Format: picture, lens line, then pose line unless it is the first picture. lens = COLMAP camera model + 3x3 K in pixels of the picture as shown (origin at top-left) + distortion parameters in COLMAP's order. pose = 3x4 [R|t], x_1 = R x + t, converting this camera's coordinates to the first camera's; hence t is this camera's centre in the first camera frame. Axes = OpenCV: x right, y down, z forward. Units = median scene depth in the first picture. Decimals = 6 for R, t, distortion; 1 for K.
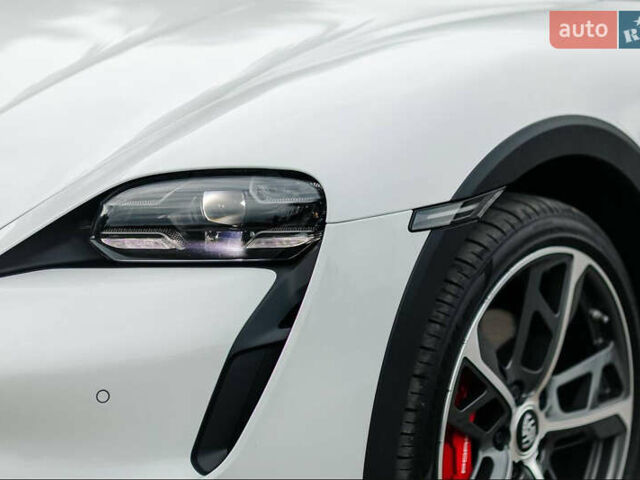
lens RADIAL K [[2624.6, 0, 319.6], [0, 2624.6, 240.2], [0, 0, 1]] dist [-0.170390, 0.000000]
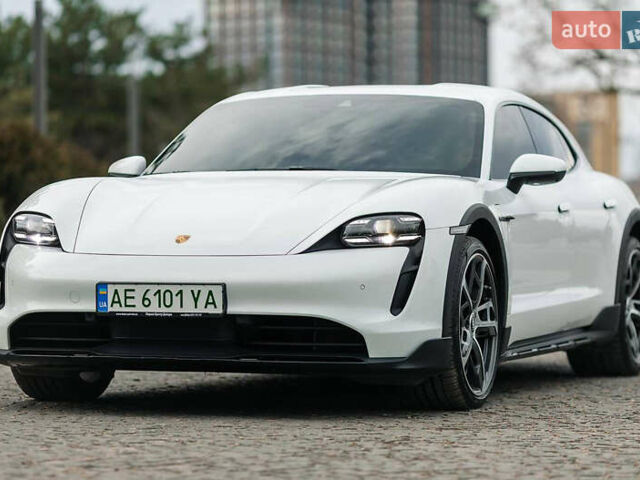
lens RADIAL K [[2624.6, 0, 320.0], [0, 2624.6, 239.4], [0, 0, 1]] dist [-0.170390, 0.000000]
pose [[0.961293, -0.023309, 0.274541, -0.817738], [0.071364, 0.983476, -0.166378, 0.431708], [-0.266126, 0.179531, 0.947072, -1.512673]]
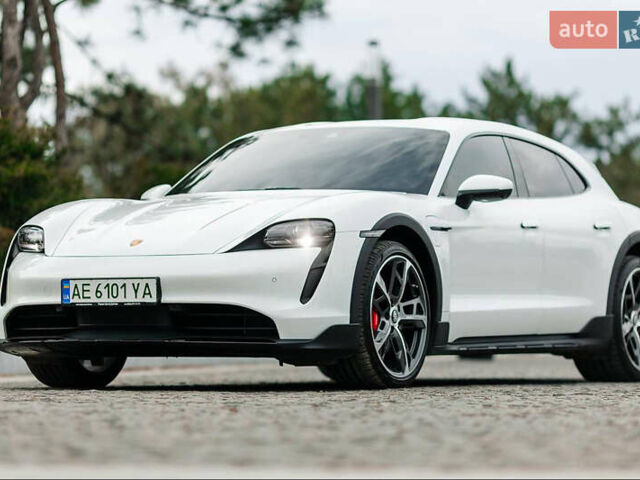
lens RADIAL K [[2624.6, 0, 319.8], [0, 2624.6, 240.2], [0, 0, 1]] dist [-0.170390, 0.000000]
pose [[0.992780, -0.023887, 0.117549, -0.379385], [0.048441, 0.976348, -0.210708, 0.652318], [-0.109736, 0.214881, 0.970456, -2.054386]]
